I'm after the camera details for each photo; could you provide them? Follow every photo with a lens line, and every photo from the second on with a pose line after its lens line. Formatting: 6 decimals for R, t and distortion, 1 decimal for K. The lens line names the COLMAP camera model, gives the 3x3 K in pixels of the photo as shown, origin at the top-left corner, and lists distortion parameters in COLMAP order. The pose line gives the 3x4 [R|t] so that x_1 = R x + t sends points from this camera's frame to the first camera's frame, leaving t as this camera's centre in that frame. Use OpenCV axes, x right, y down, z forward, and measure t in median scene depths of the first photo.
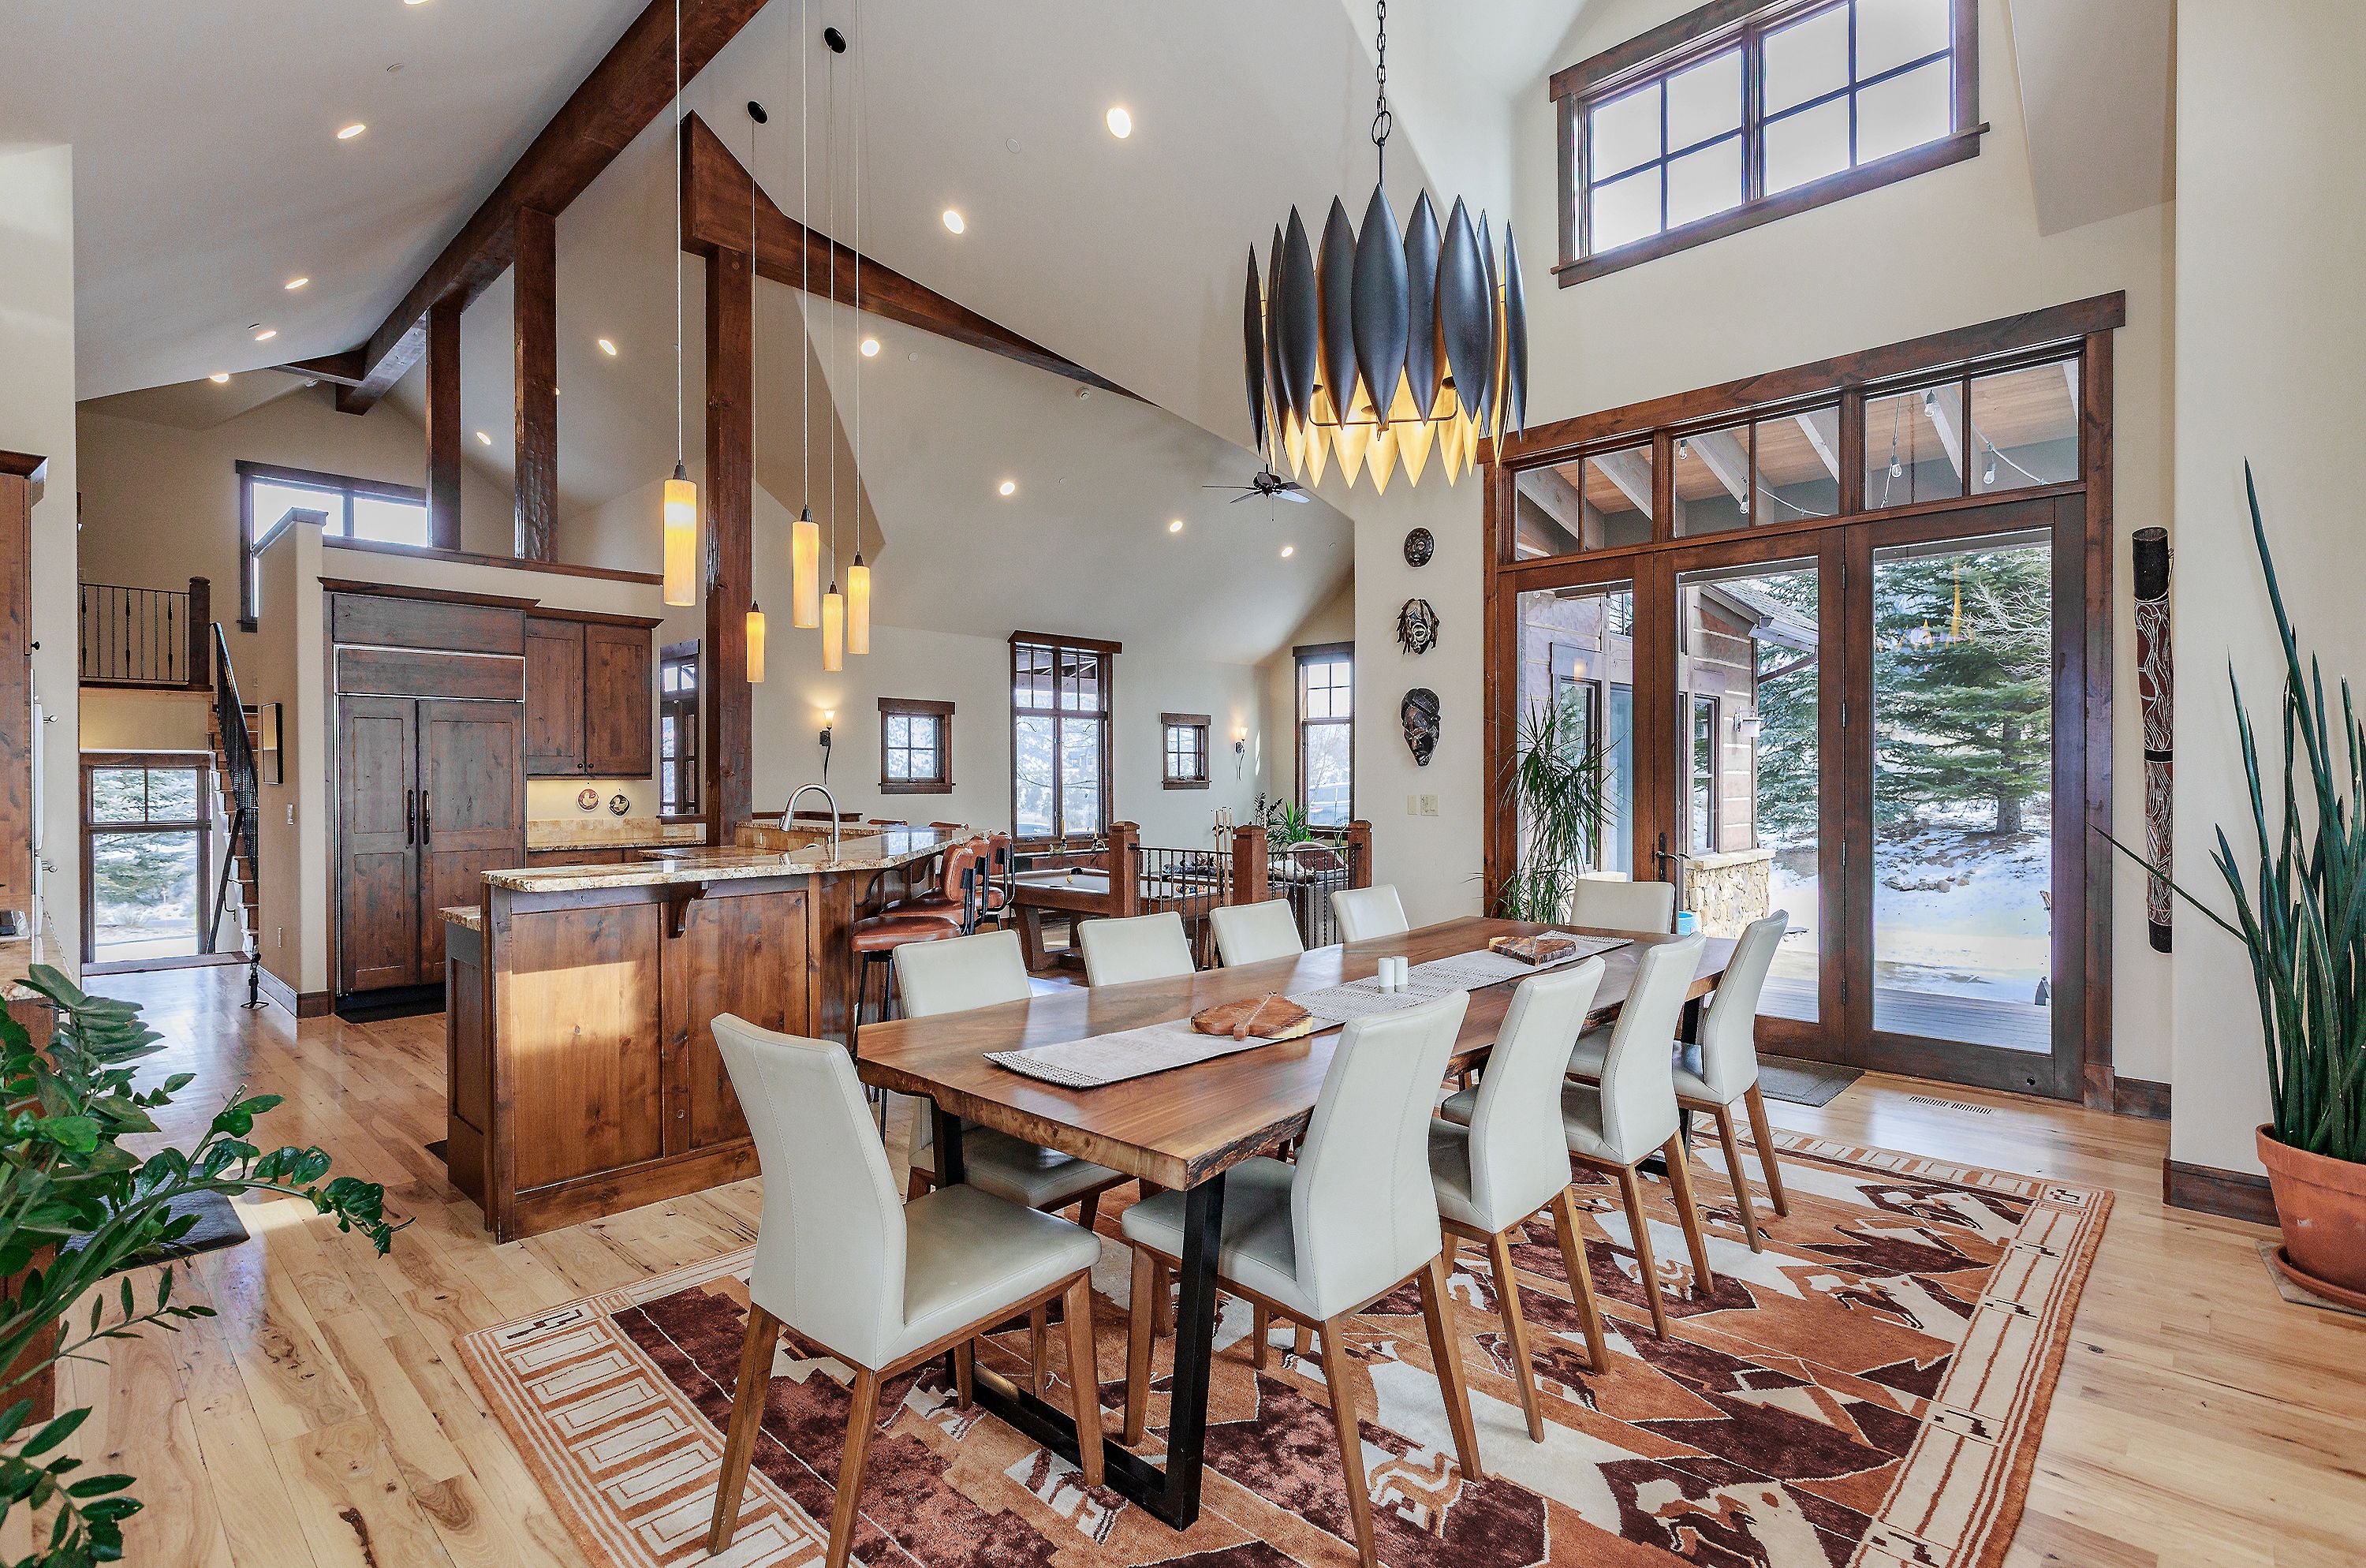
lens RADIAL K [[1142.2, 0, 1183.0], [0, 1142.2, 784.0], [0, 0, 1]] dist [-0.000464, -0.000041]
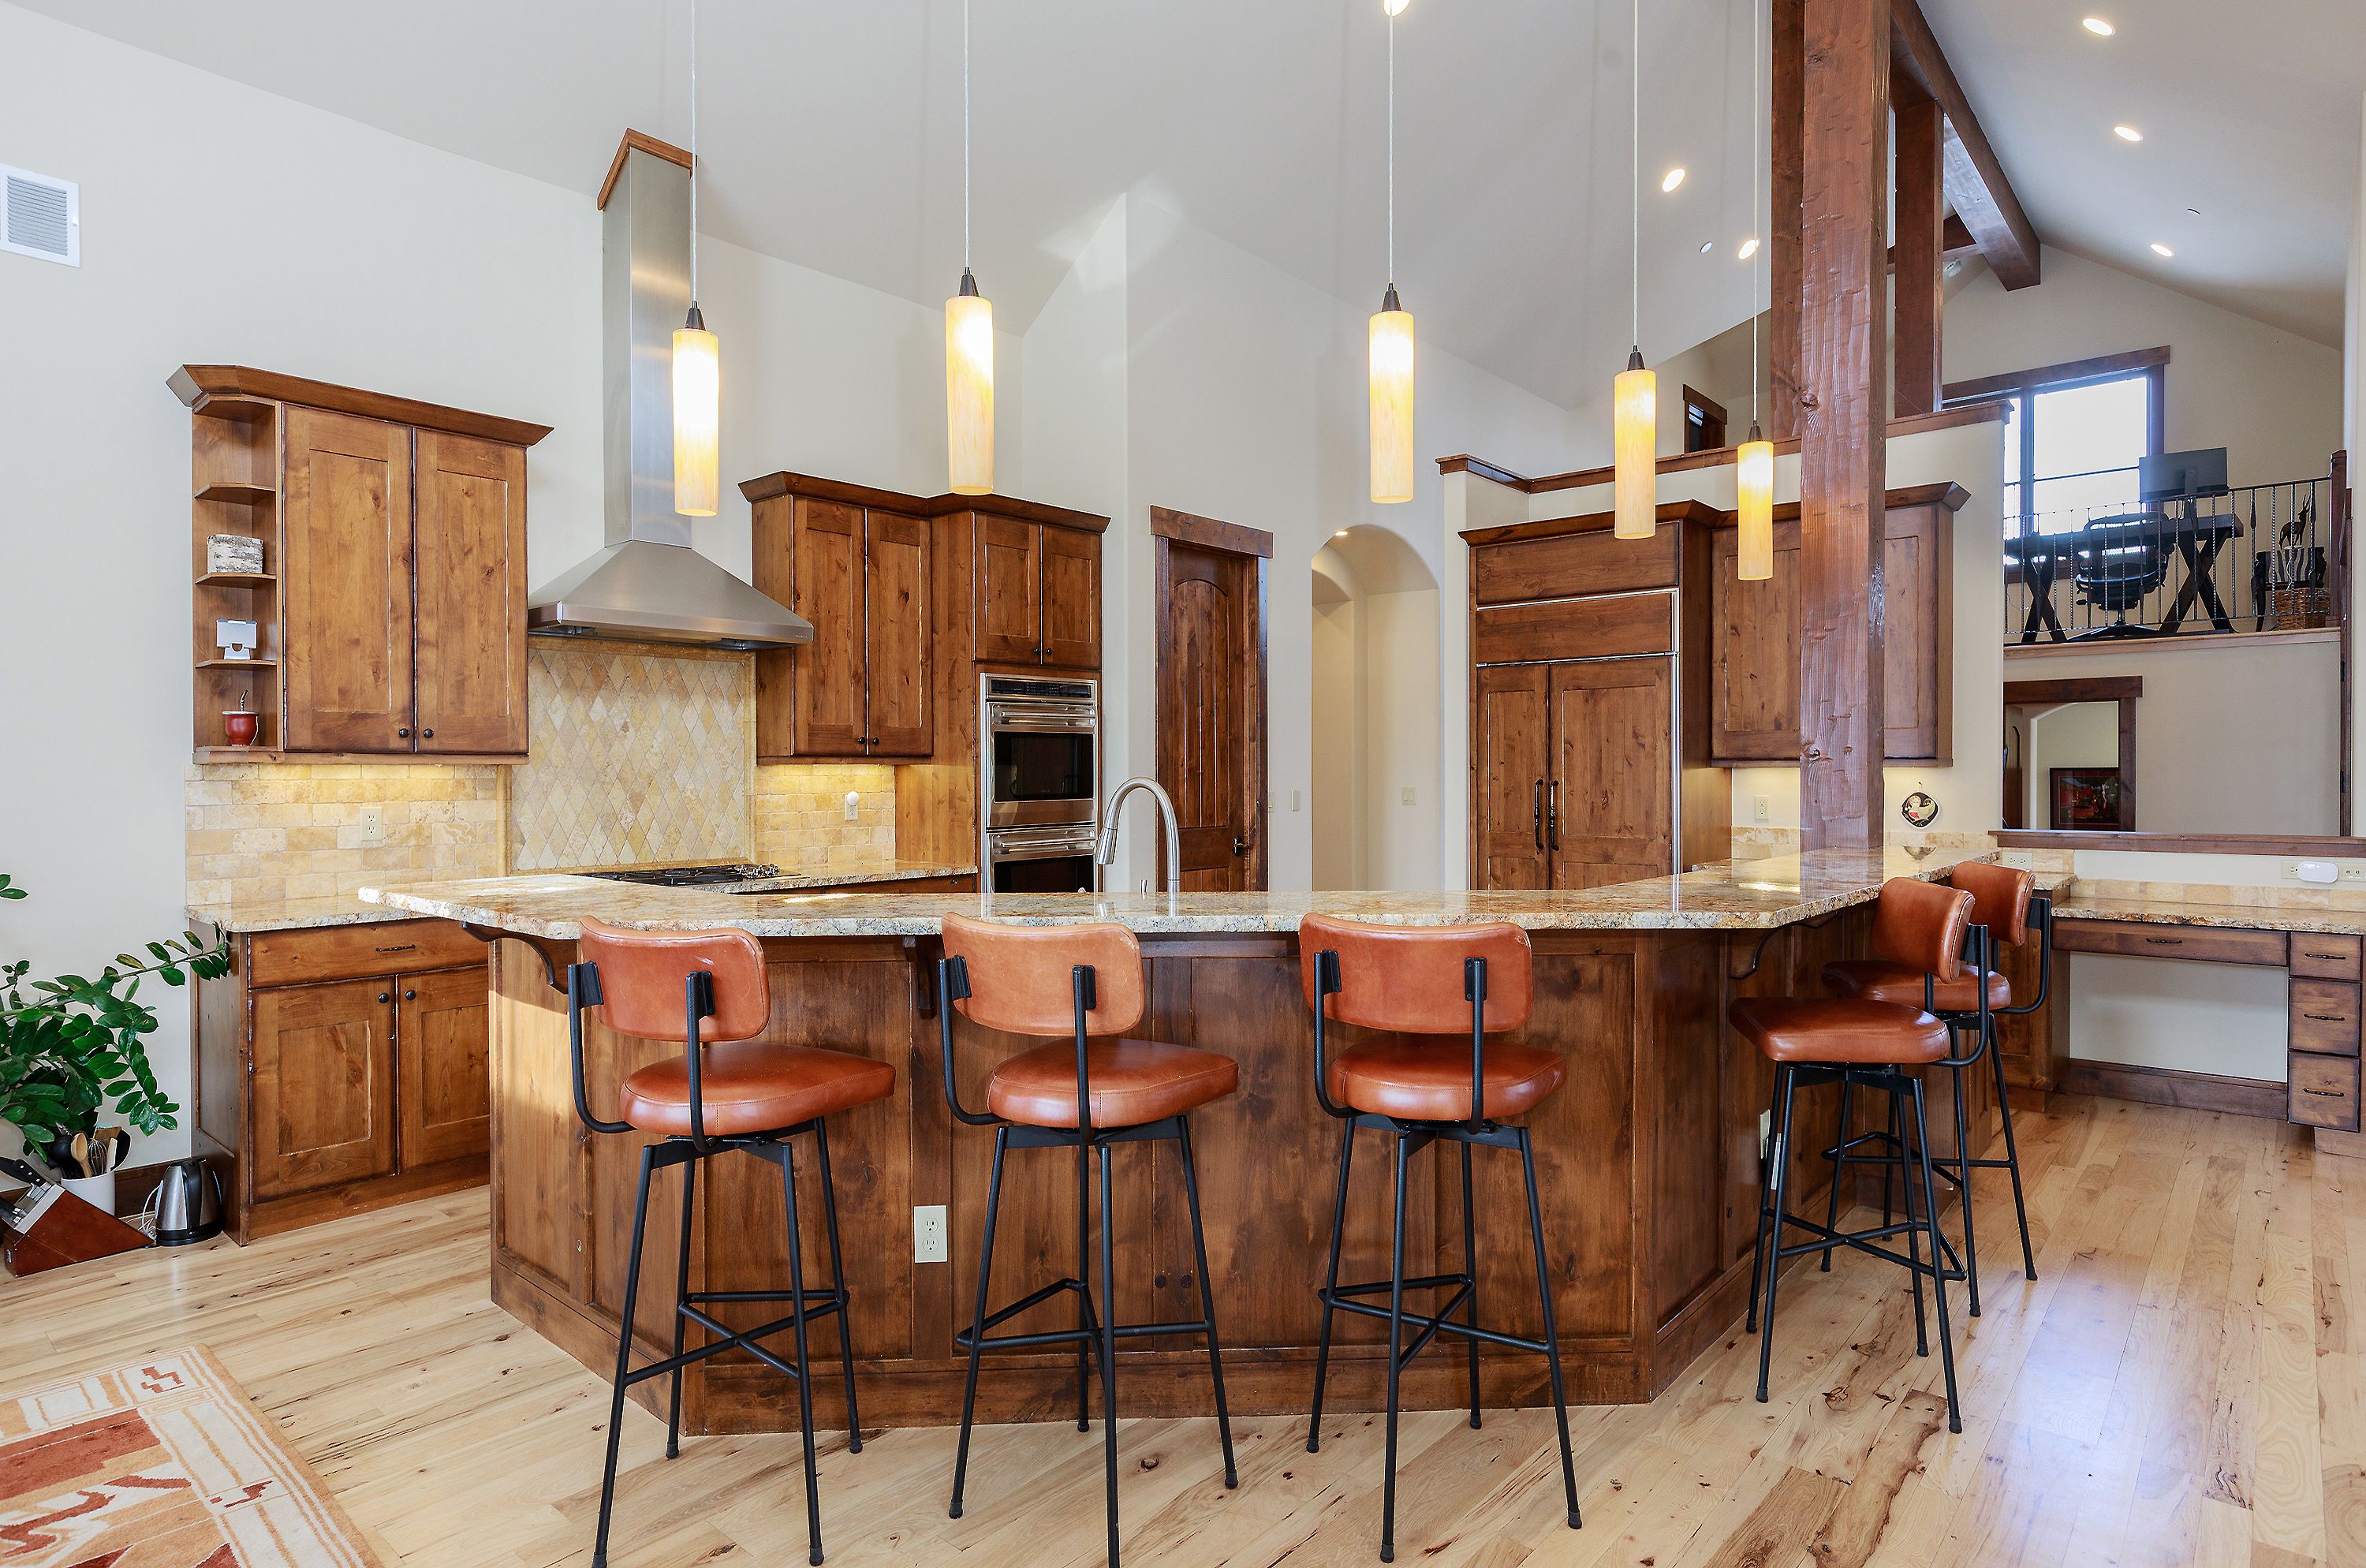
lens RADIAL K [[1271.9, 0, 1194.5], [0, 1271.9, 778.9], [0, 0, 1]] dist [0.005489, 0.000822]
pose [[0.036046, 0.010592, -0.999294, 0.164460], [-0.002713, 0.999941, 0.010501, -0.003379], [0.999346, 0.002333, 0.036073, 0.624835]]
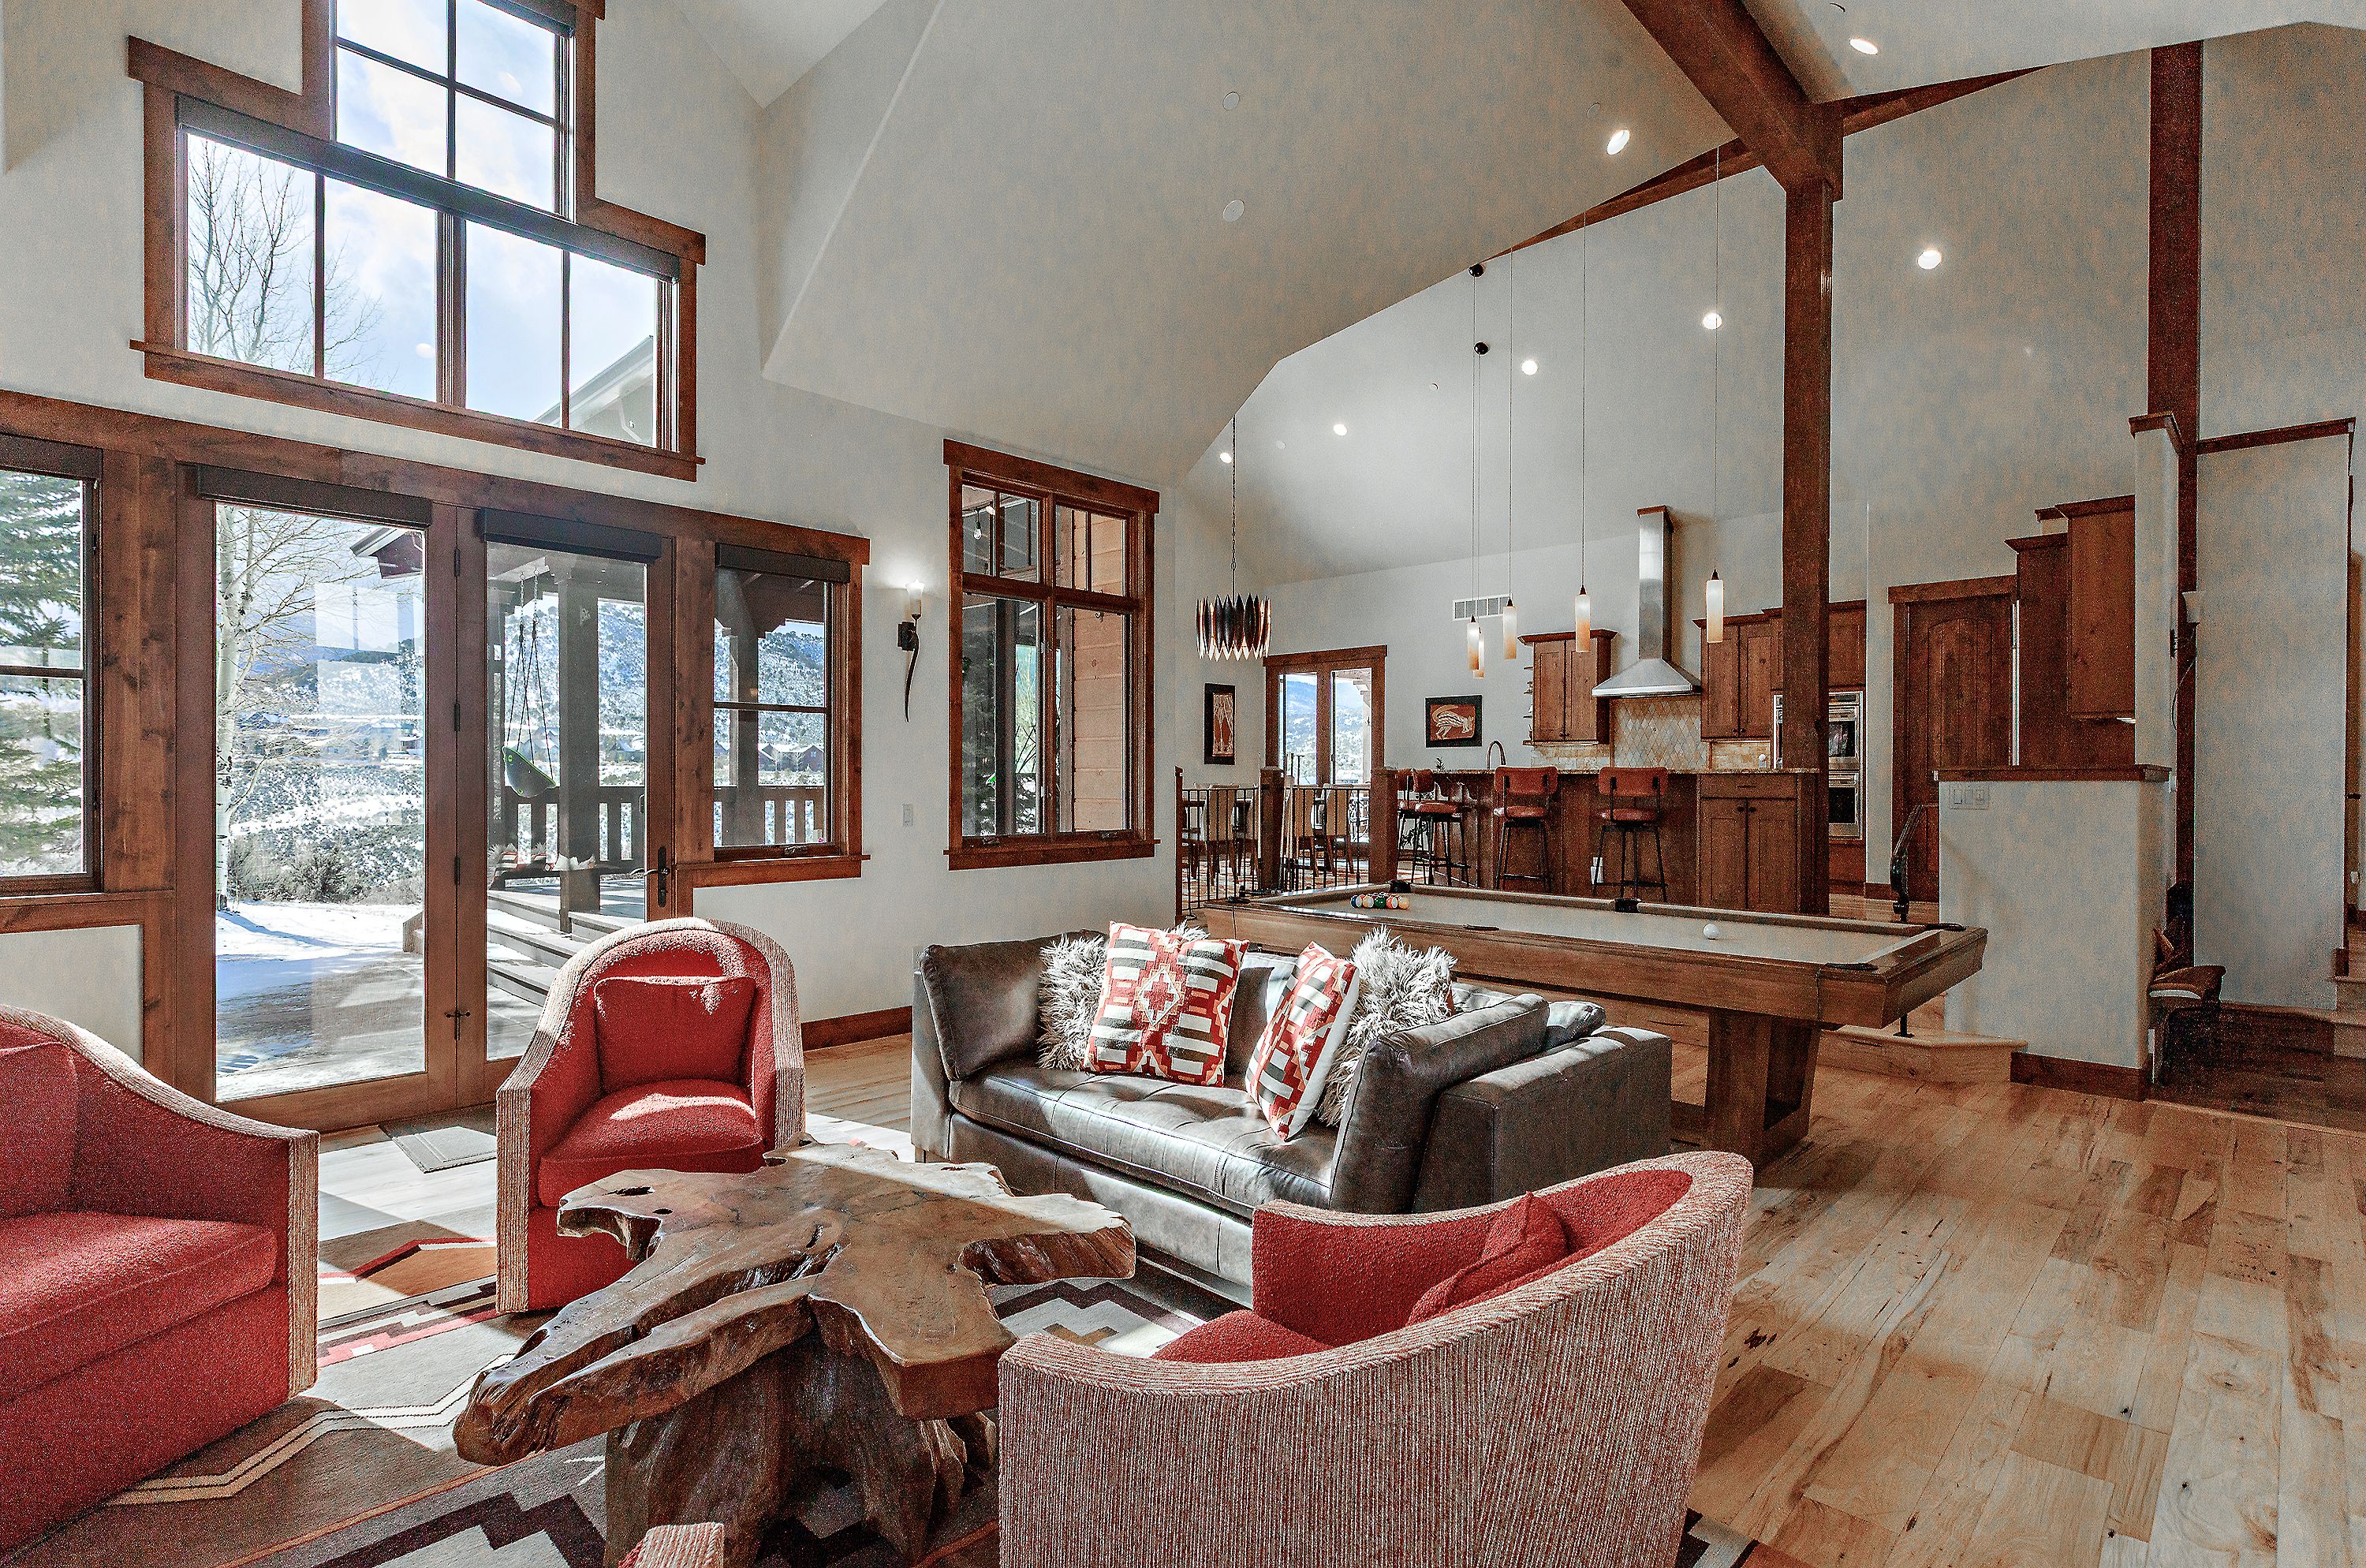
lens RADIAL K [[1142.2, 0, 1183.0], [0, 1142.2, 784.0], [0, 0, 1]] dist [-0.000464, -0.000041]
pose [[-0.999778, 0.001200, 0.021042, 0.103419], [0.001446, 0.999931, 0.011688, 0.030553], [-0.021027, 0.011715, -0.999710, 1.836515]]
